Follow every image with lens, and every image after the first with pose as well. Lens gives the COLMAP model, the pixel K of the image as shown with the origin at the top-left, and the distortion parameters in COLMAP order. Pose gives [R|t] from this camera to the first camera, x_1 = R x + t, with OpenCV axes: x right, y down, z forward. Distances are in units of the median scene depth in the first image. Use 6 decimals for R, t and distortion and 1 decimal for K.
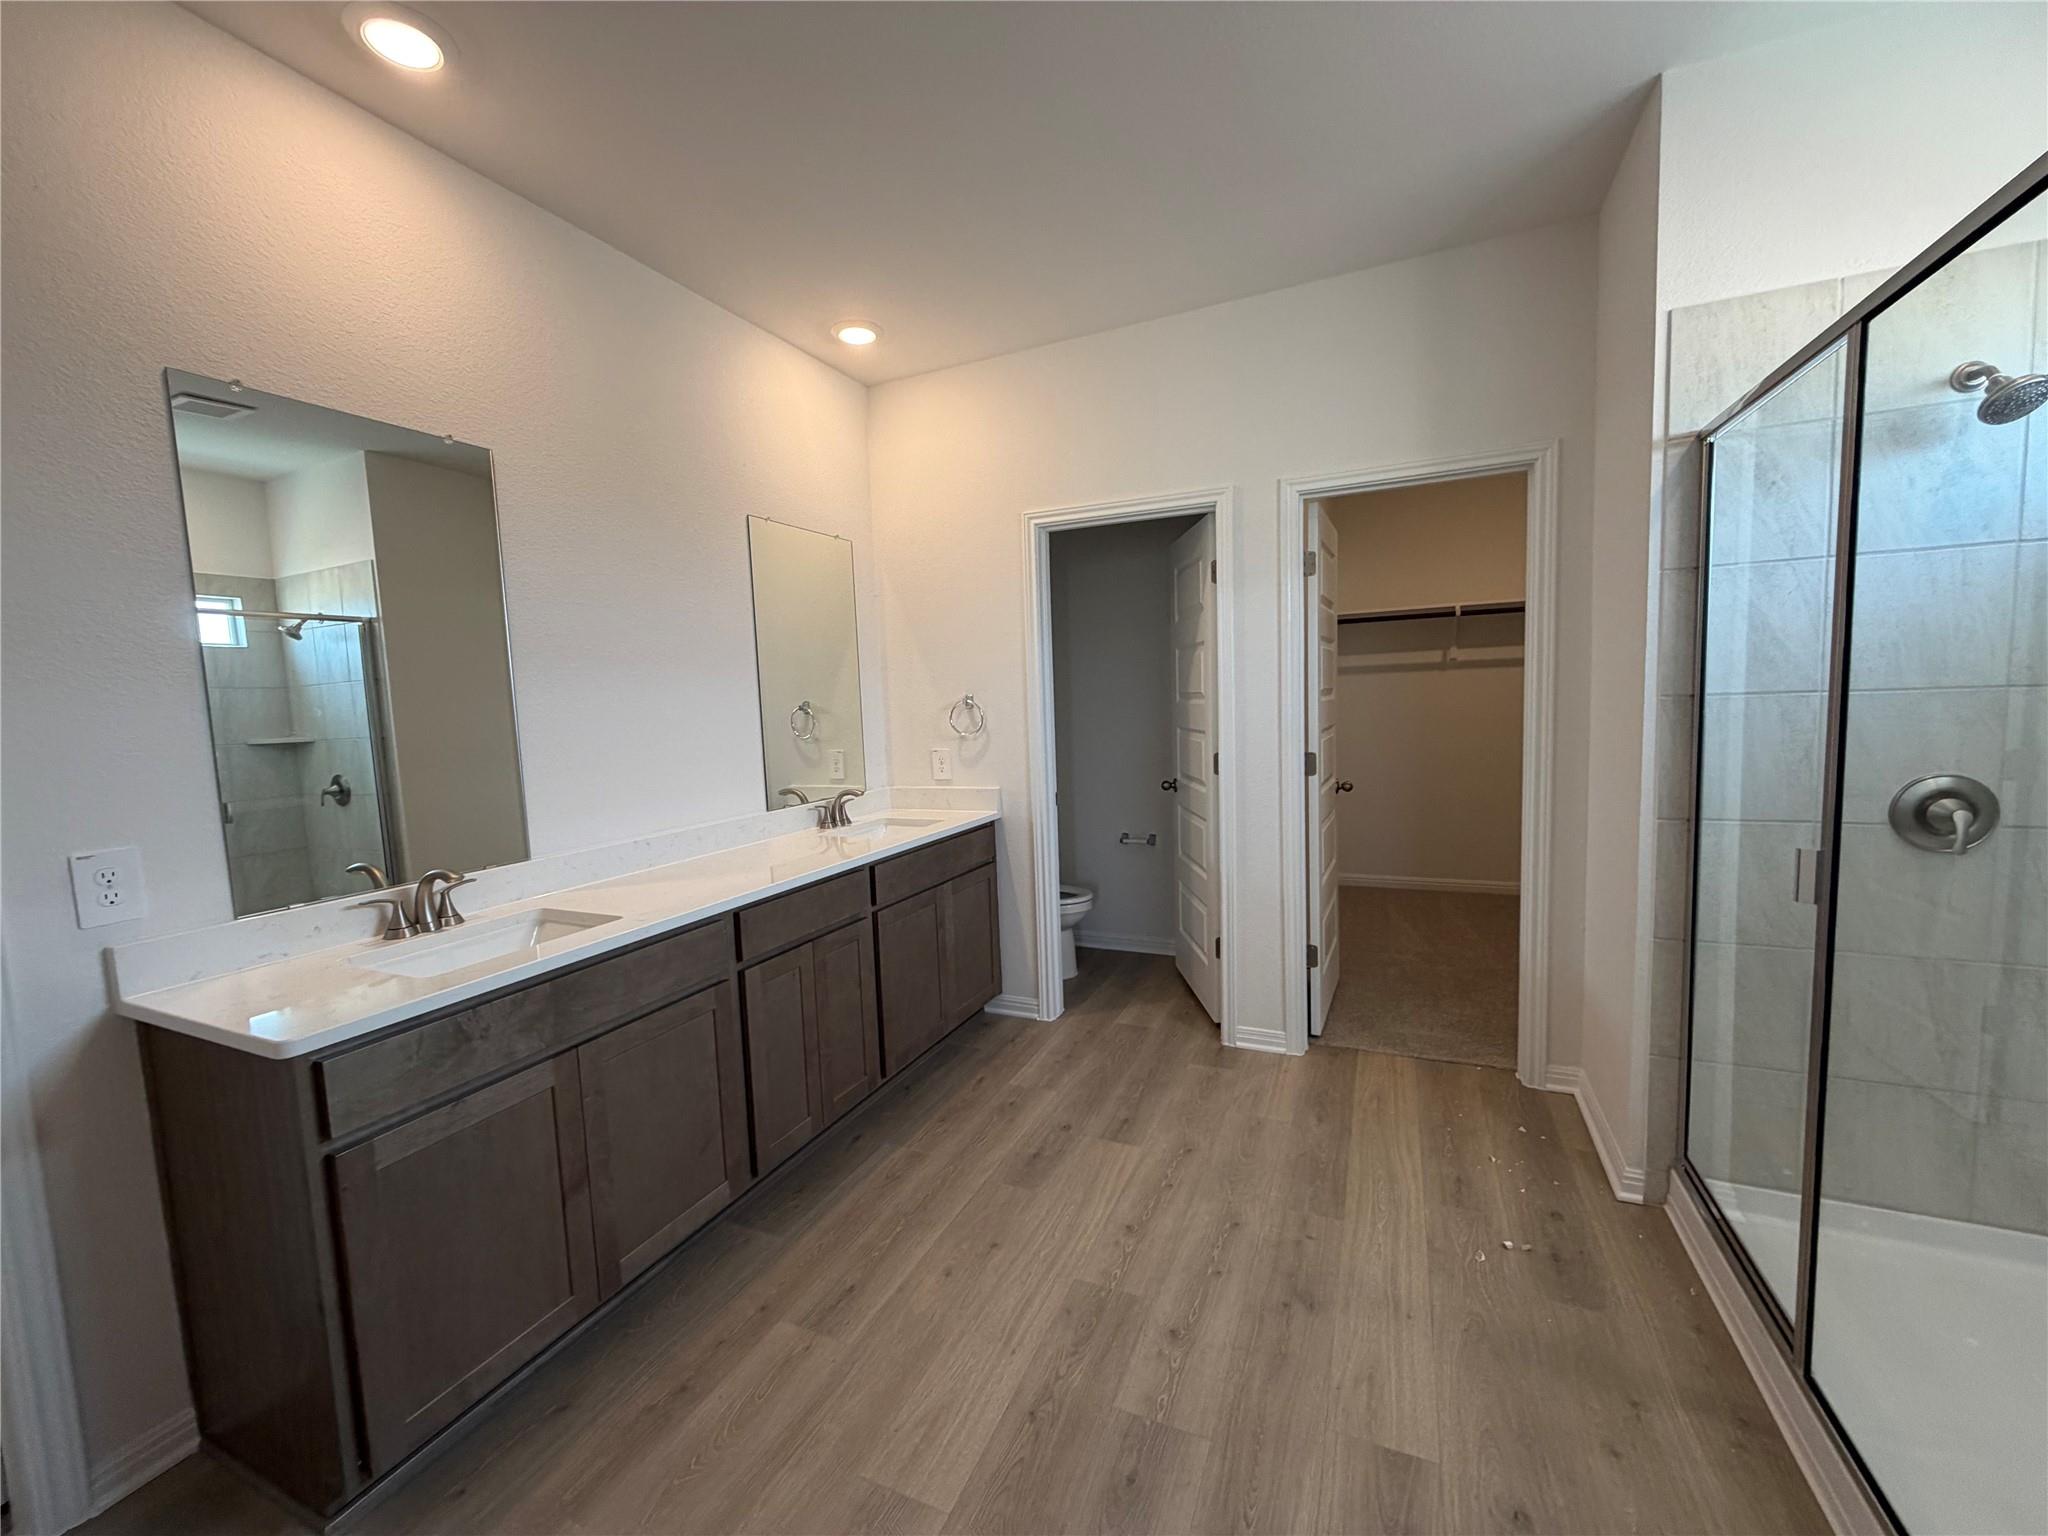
lens RADIAL K [[810.4, 0, 1031.8], [0, 810.4, 771.0], [0, 0, 1]] dist [-0.000199, 0.000009]
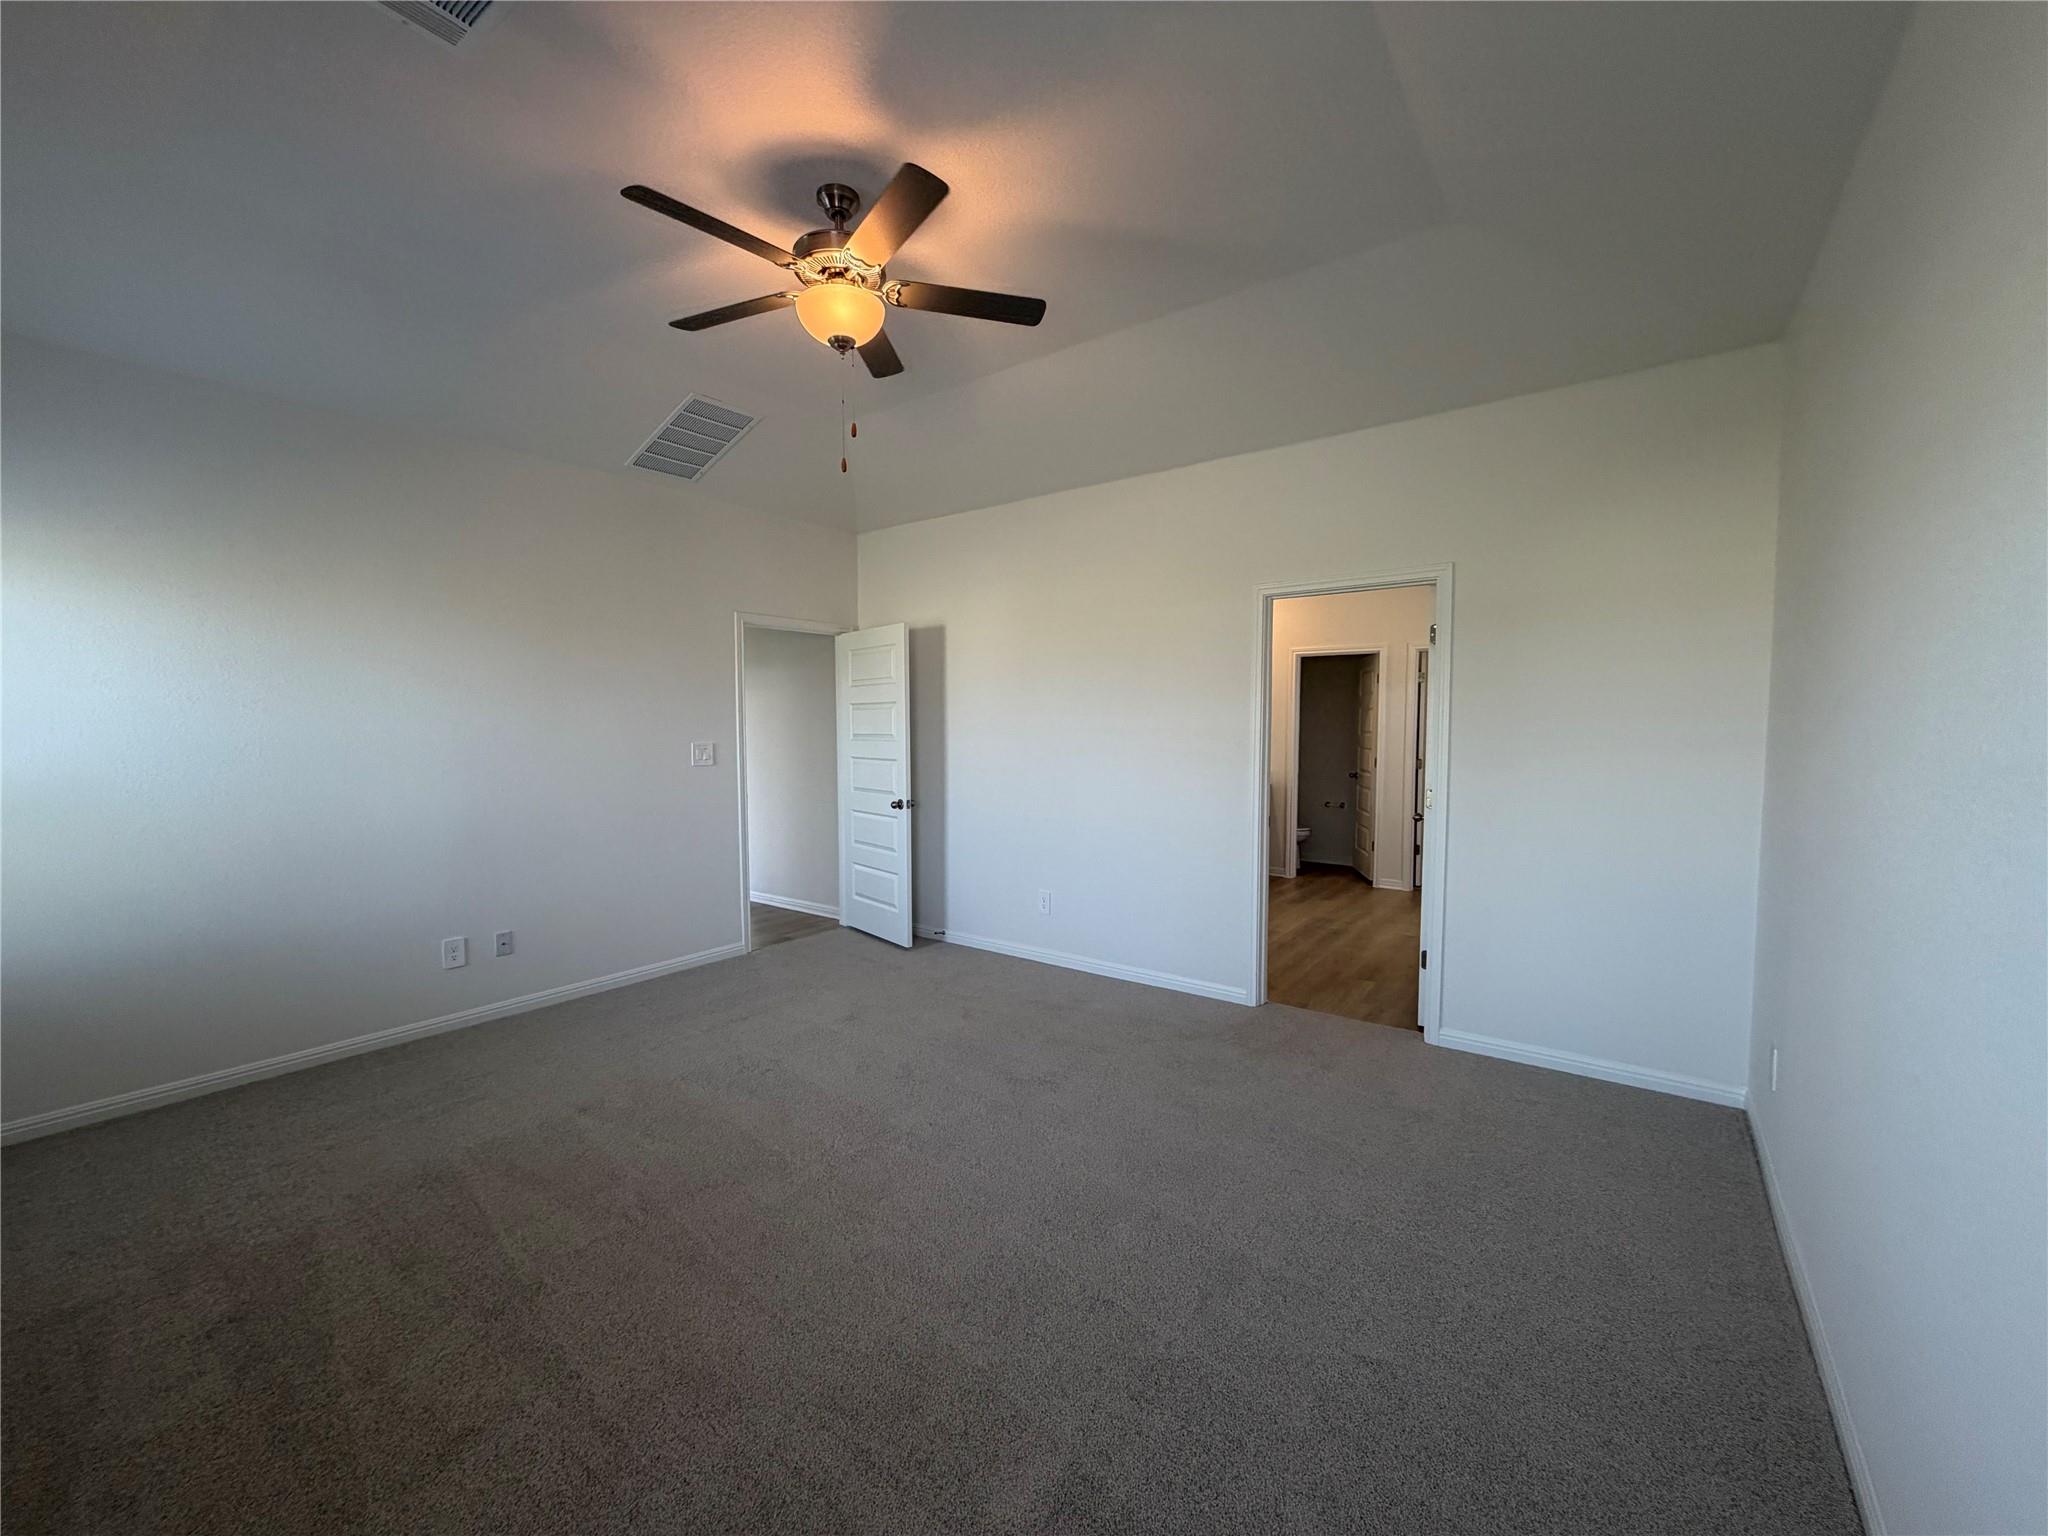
lens RADIAL K [[810.4, 0, 1031.8], [0, 810.4, 771.0], [0, 0, 1]] dist [-0.000199, 0.000009]
pose [[0.977150, 0.047107, -0.207263, -0.230890], [-0.052717, 0.998375, -0.021624, 0.108644], [0.205908, 0.032056, 0.978046, -1.355689]]
